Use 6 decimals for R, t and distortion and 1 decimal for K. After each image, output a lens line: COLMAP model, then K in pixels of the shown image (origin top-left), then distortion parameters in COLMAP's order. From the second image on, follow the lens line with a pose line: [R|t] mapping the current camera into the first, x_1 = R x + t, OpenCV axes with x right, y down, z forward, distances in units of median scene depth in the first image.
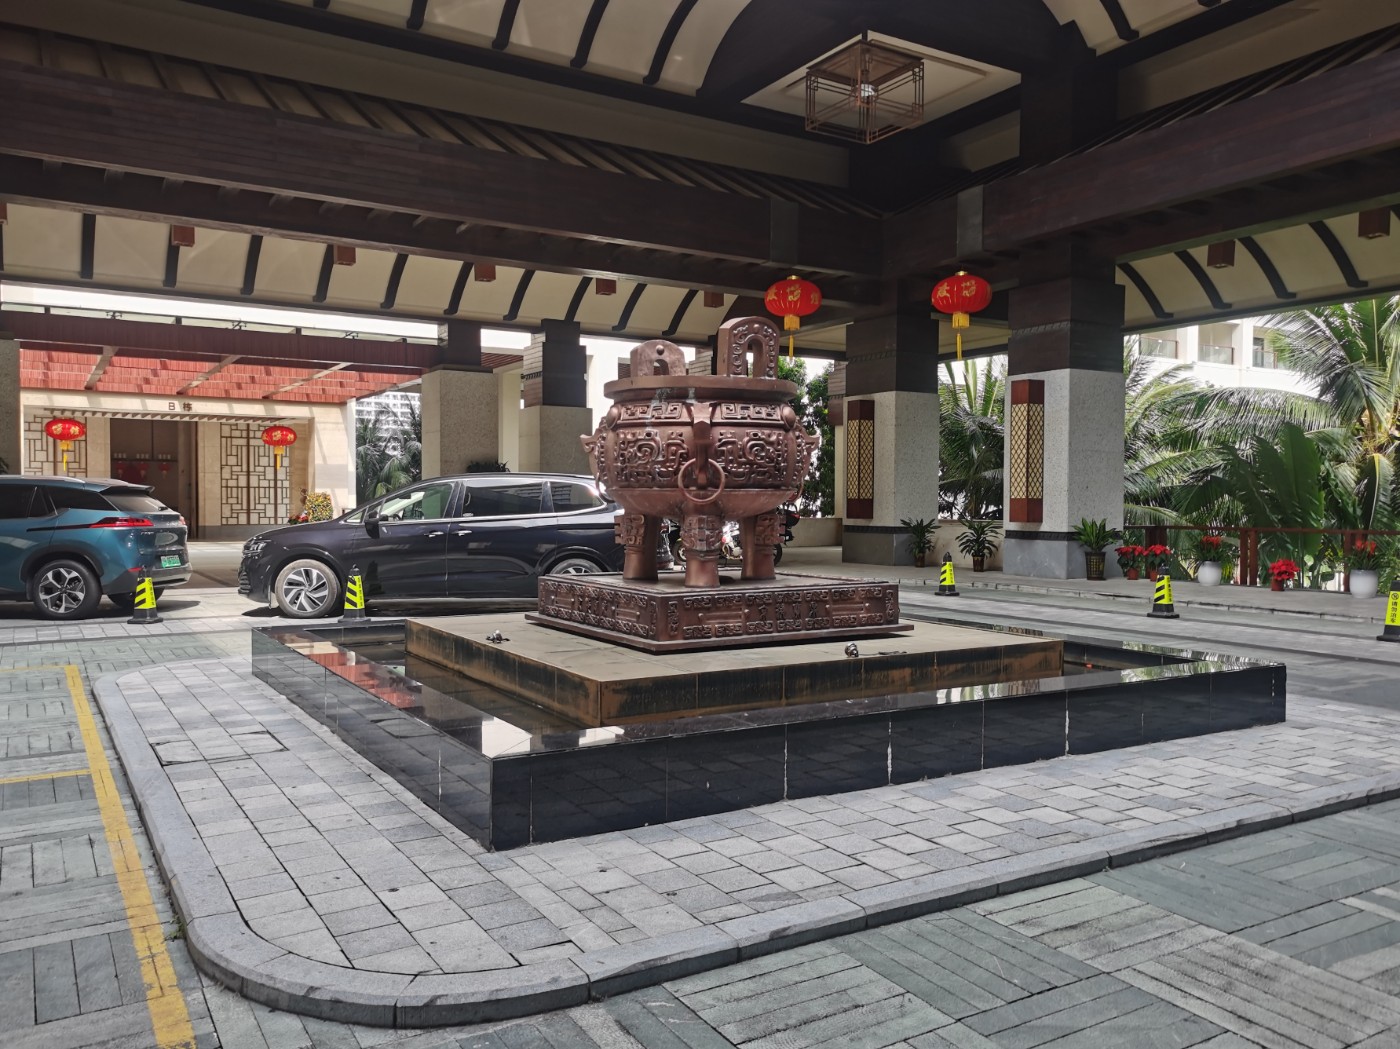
lens RADIAL K [[1071.0, 0, 712.7], [0, 1071.0, 523.3], [0, 0, 1]] dist [0.059269, -0.038660]
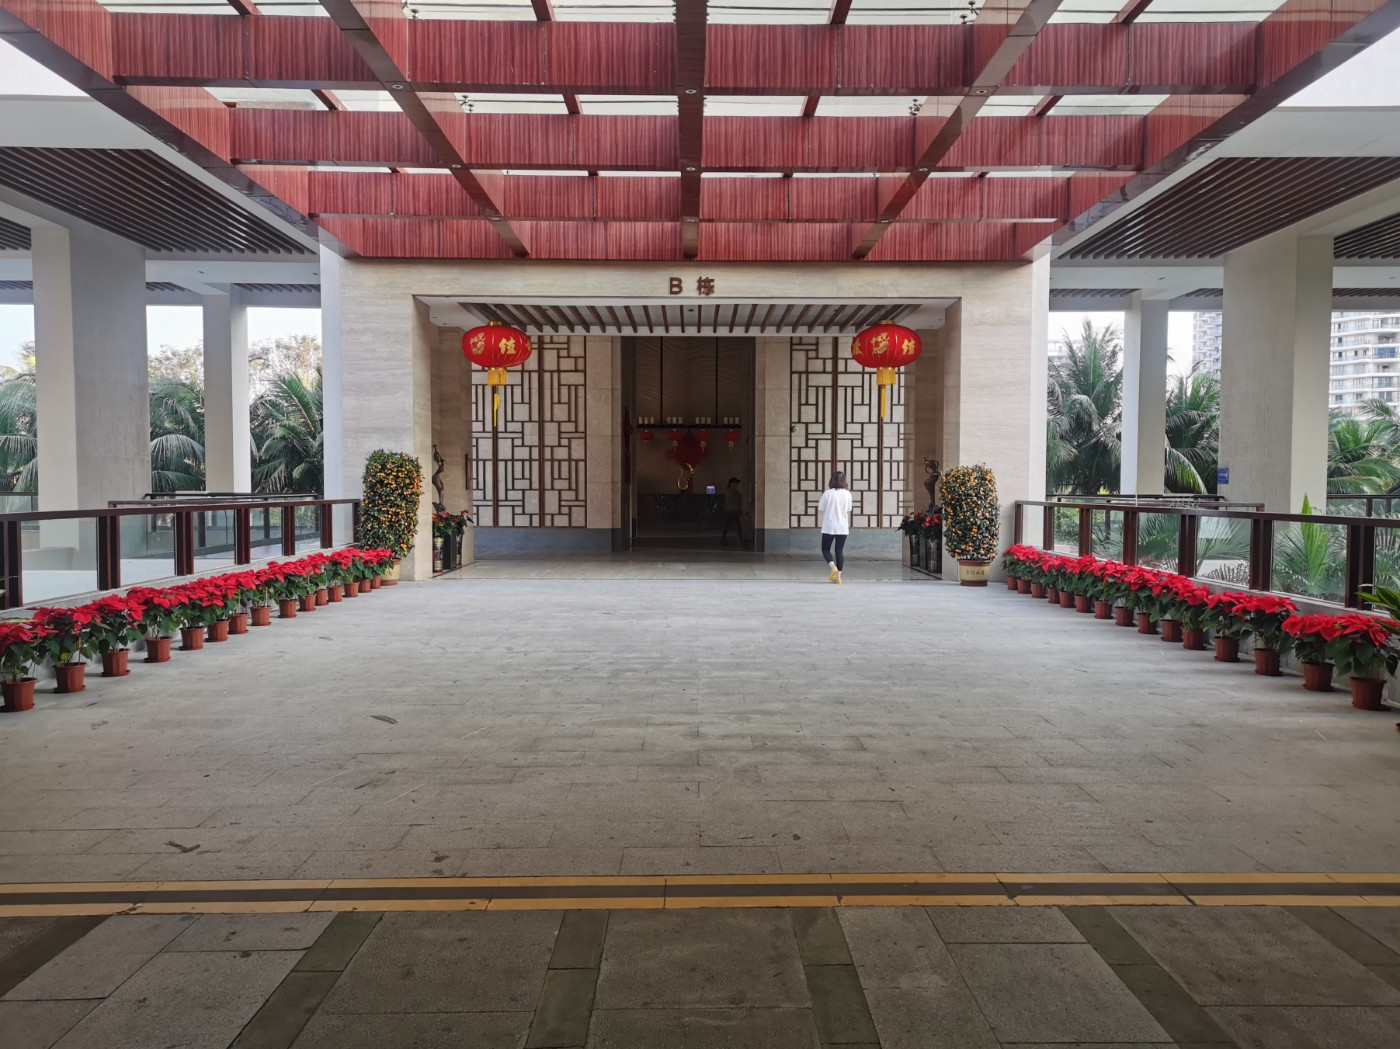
lens RADIAL K [[1071.0, 0, 712.7], [0, 1071.0, 523.3], [0, 0, 1]] dist [0.059269, -0.038660]
pose [[0.854942, 0.015325, -0.518498, -0.196512], [-0.006622, 0.999804, 0.018631, -0.011178], [0.518682, -0.012495, 0.854876, 0.495978]]
